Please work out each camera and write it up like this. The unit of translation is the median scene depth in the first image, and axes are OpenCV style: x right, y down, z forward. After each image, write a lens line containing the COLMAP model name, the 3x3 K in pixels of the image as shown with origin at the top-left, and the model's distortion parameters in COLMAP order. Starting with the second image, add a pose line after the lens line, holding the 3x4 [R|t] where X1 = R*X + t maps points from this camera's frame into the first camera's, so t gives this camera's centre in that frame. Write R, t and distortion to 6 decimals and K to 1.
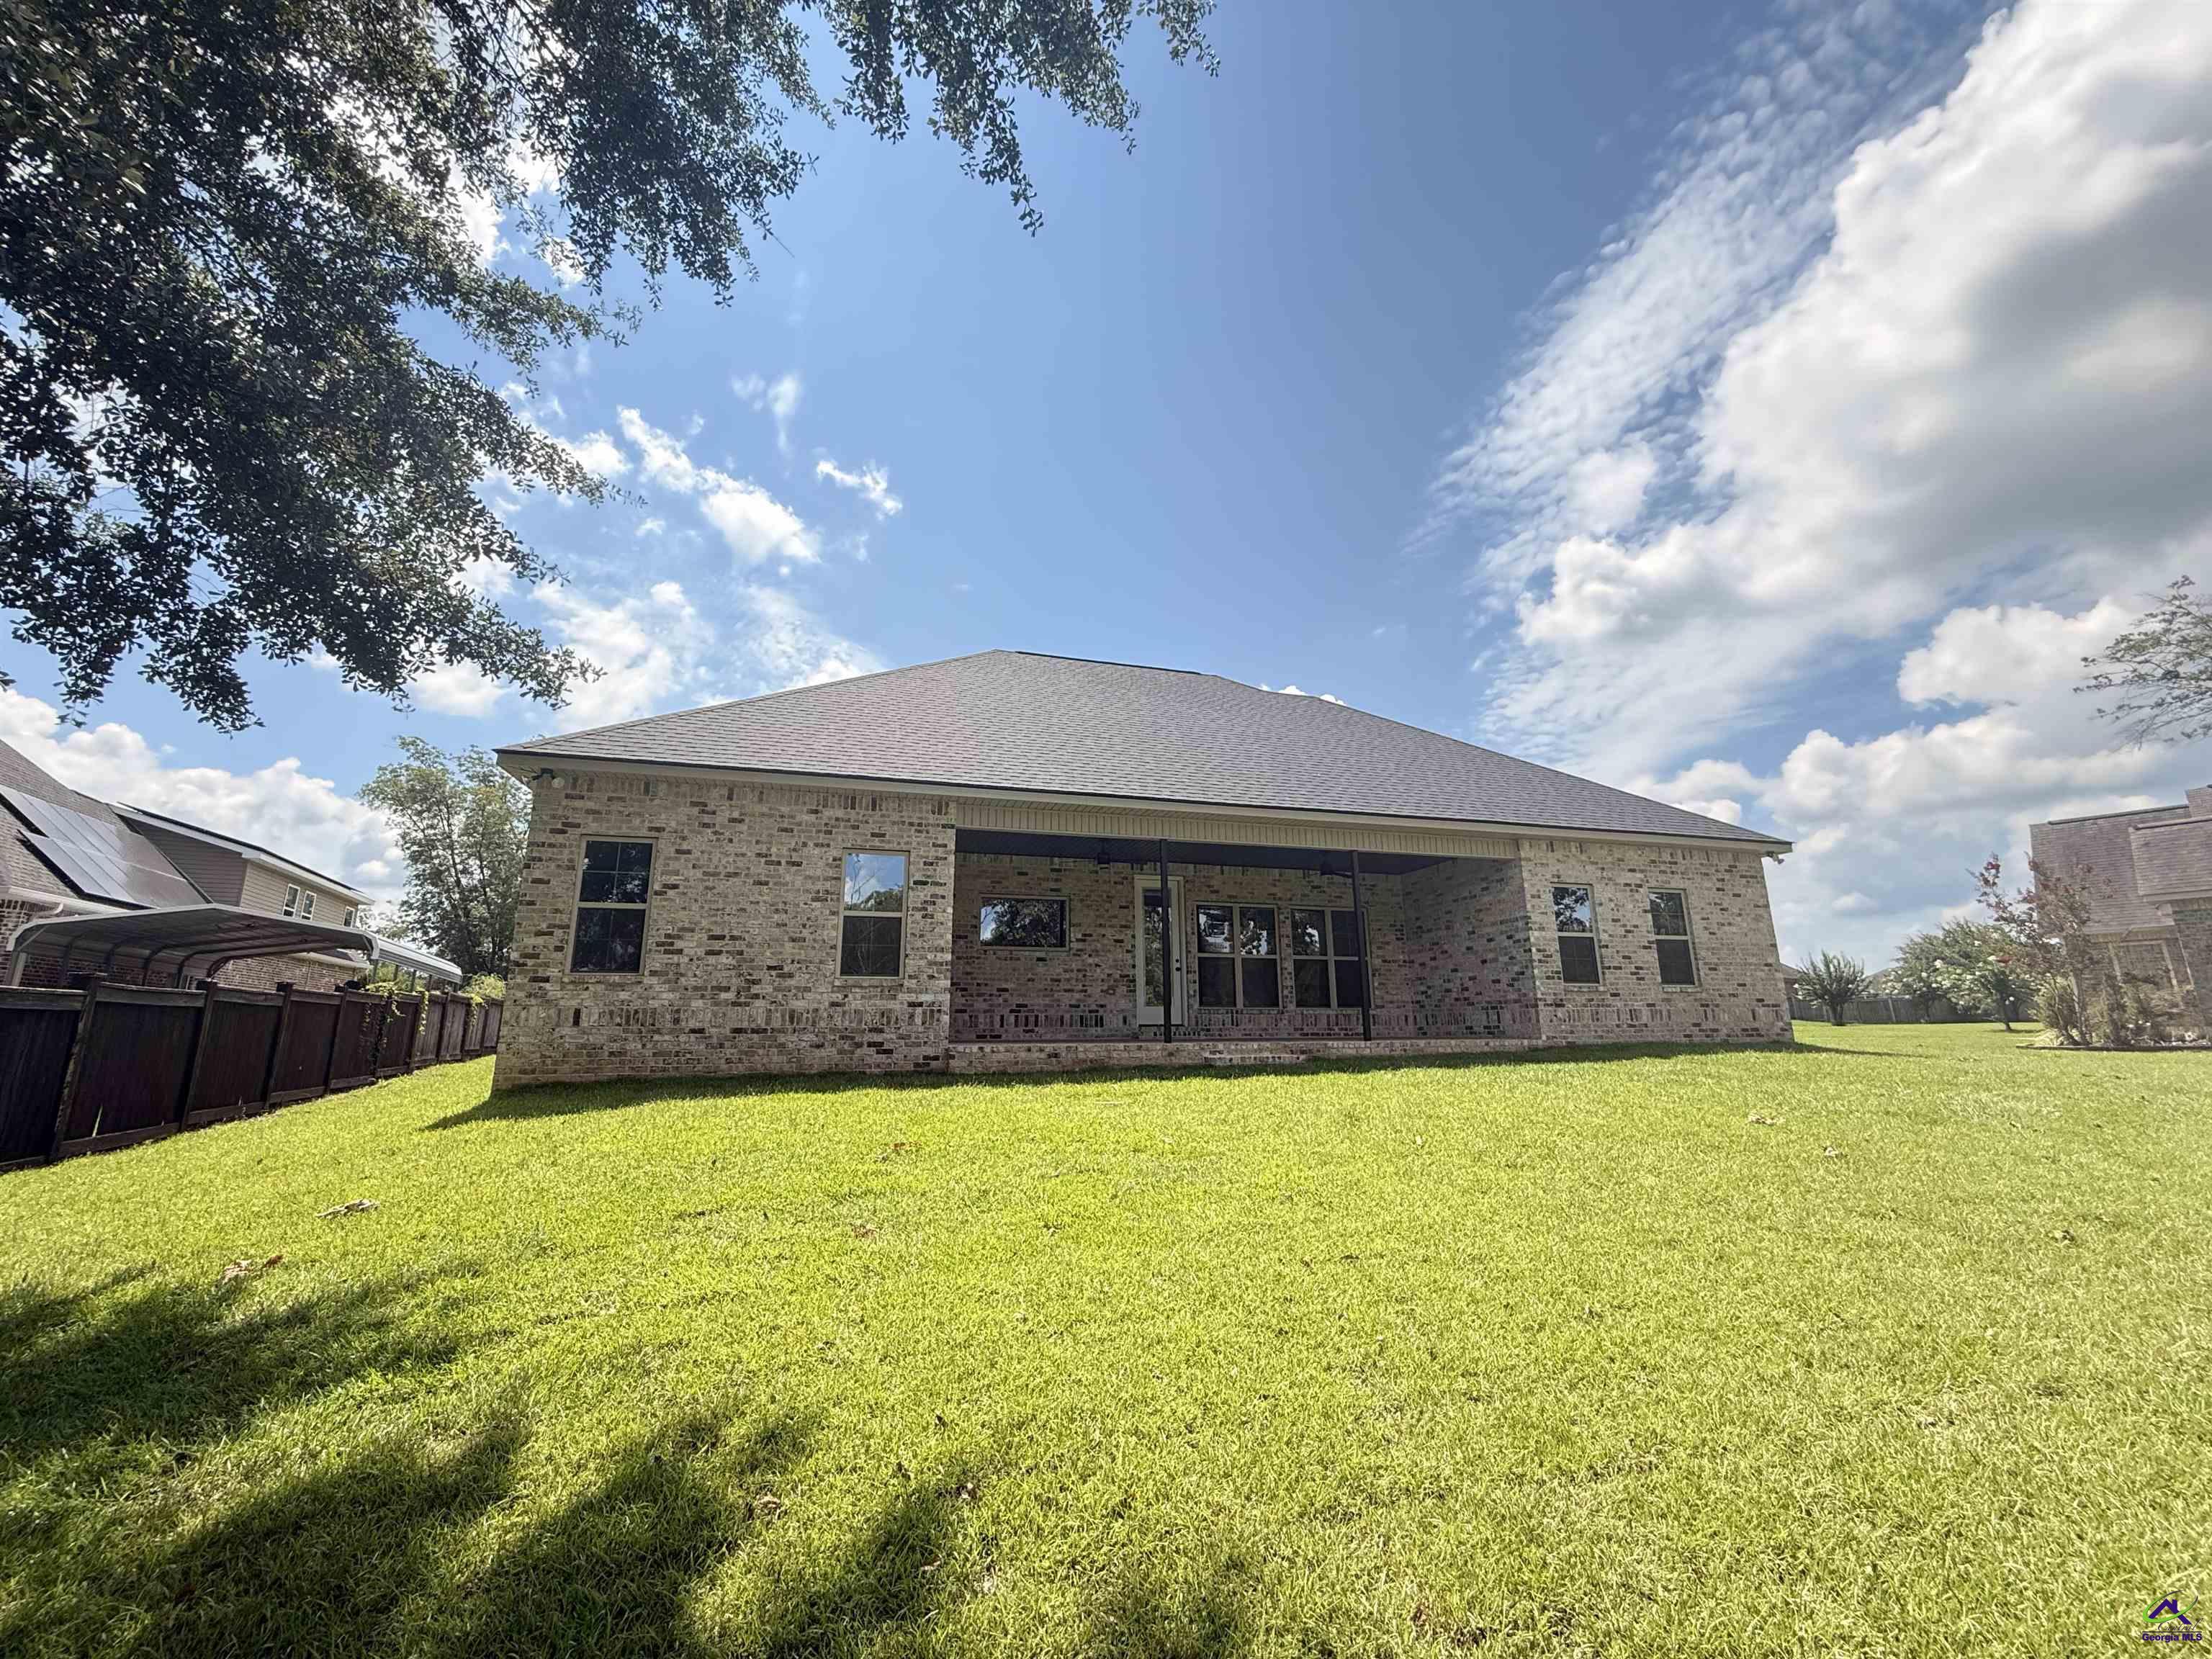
lens RADIAL K [[889.0, 0, 1104.1], [0, 889.0, 829.3], [0, 0, 1]] dist [-0.009177, 0.001038]
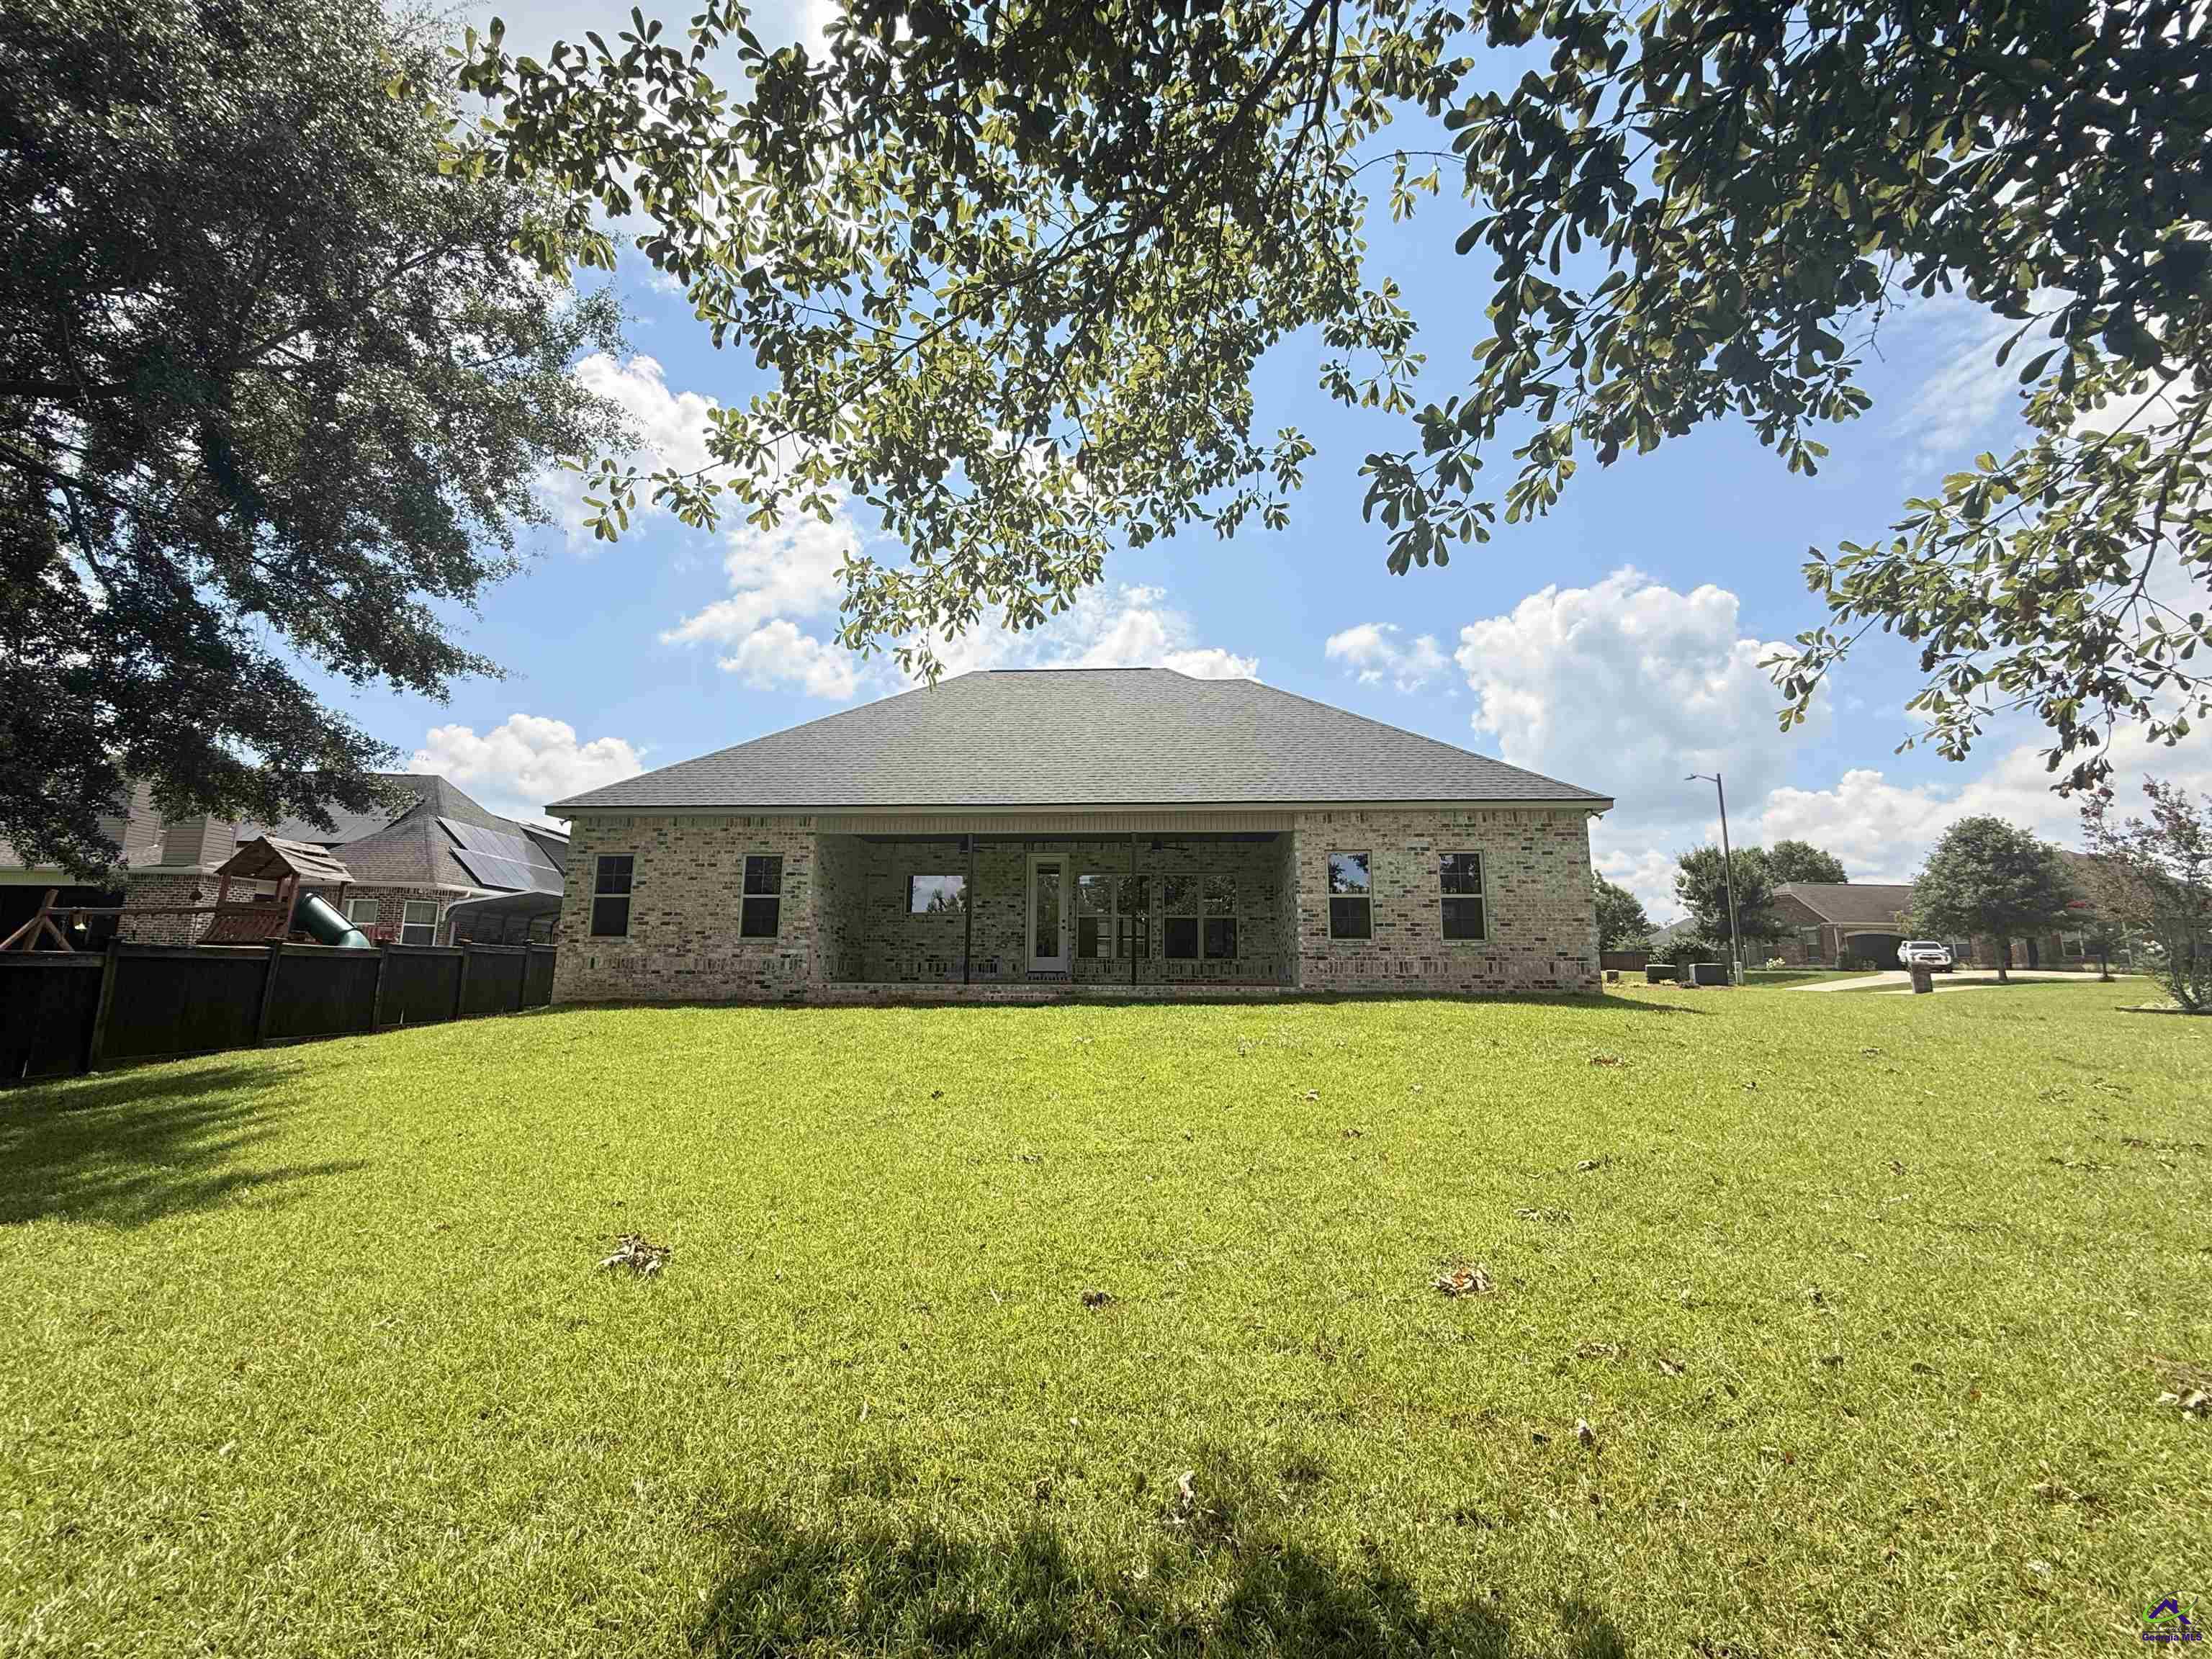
lens RADIAL K [[889.0, 0, 1105.0], [0, 889.0, 825.4], [0, 0, 1]] dist [-0.009177, 0.001038]
pose [[0.937048, -0.046743, -0.346057, 0.649801], [0.065706, 0.996901, 0.043263, -0.040851], [0.342962, -0.063277, 0.937215, -0.162132]]
